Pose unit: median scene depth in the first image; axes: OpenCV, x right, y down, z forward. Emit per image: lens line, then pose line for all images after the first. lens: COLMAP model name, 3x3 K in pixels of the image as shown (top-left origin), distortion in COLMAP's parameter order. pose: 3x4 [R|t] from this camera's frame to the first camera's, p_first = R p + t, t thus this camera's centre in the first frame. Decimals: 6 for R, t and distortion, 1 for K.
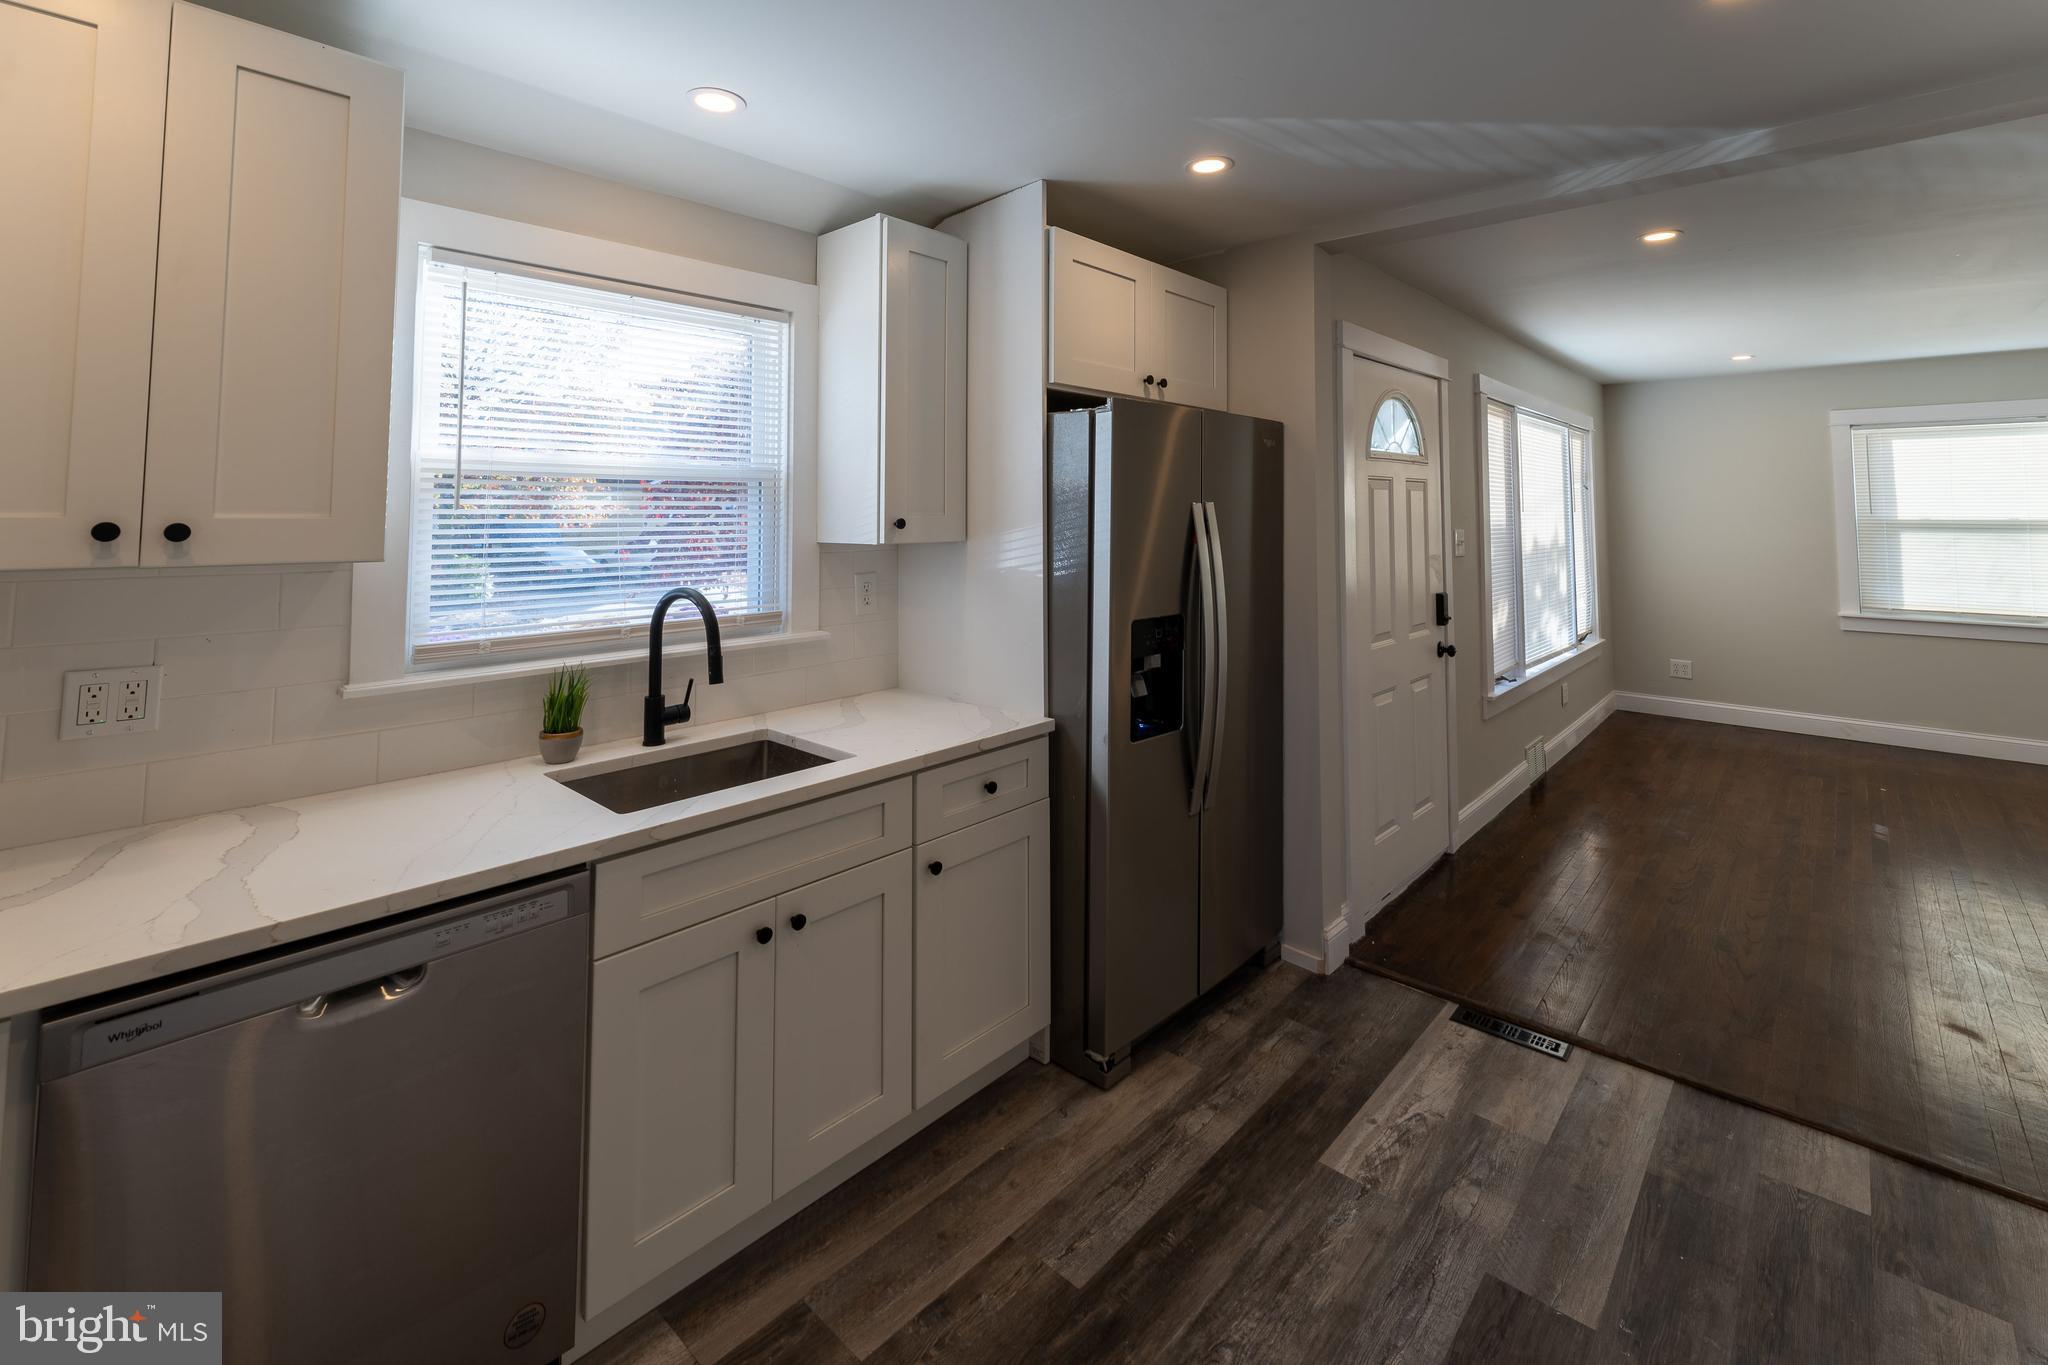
lens RADIAL K [[850.4, 0, 1073.0], [0, 850.4, 467.6], [0, 0, 1]] dist [0.000388, 0.000255]
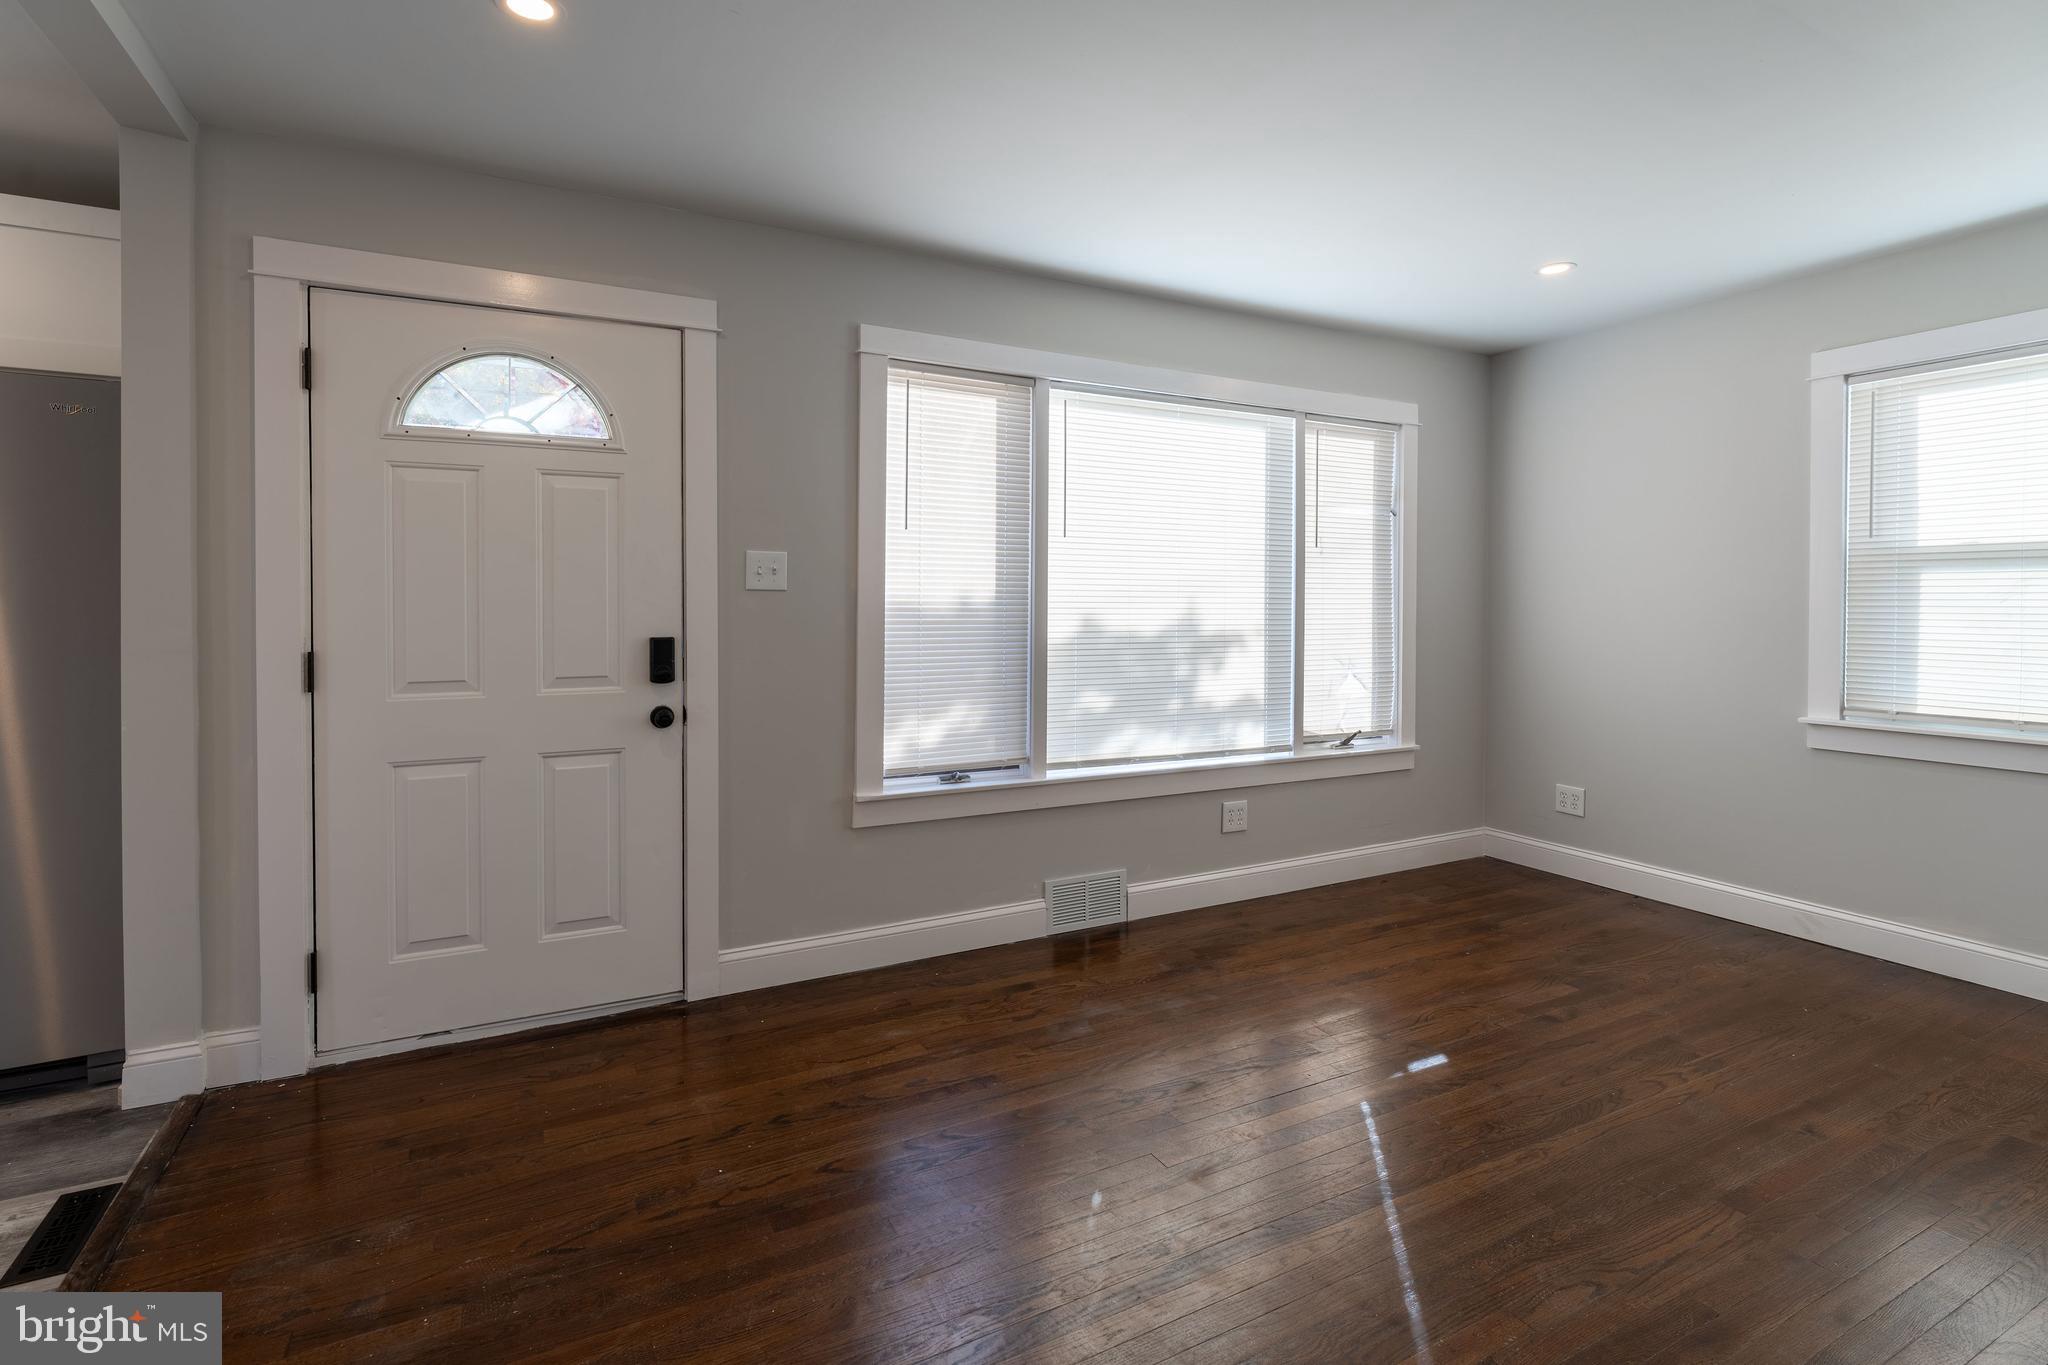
lens RADIAL K [[924.7, 0, 1010.5], [0, 924.7, 607.5], [0, 0, 1]] dist [0.001847, -0.002434]
pose [[0.935979, 0.001802, -0.352052, 0.635004], [0.018088, 0.998420, 0.053200, 0.057992], [0.351592, -0.056162, 0.934467, 0.256516]]
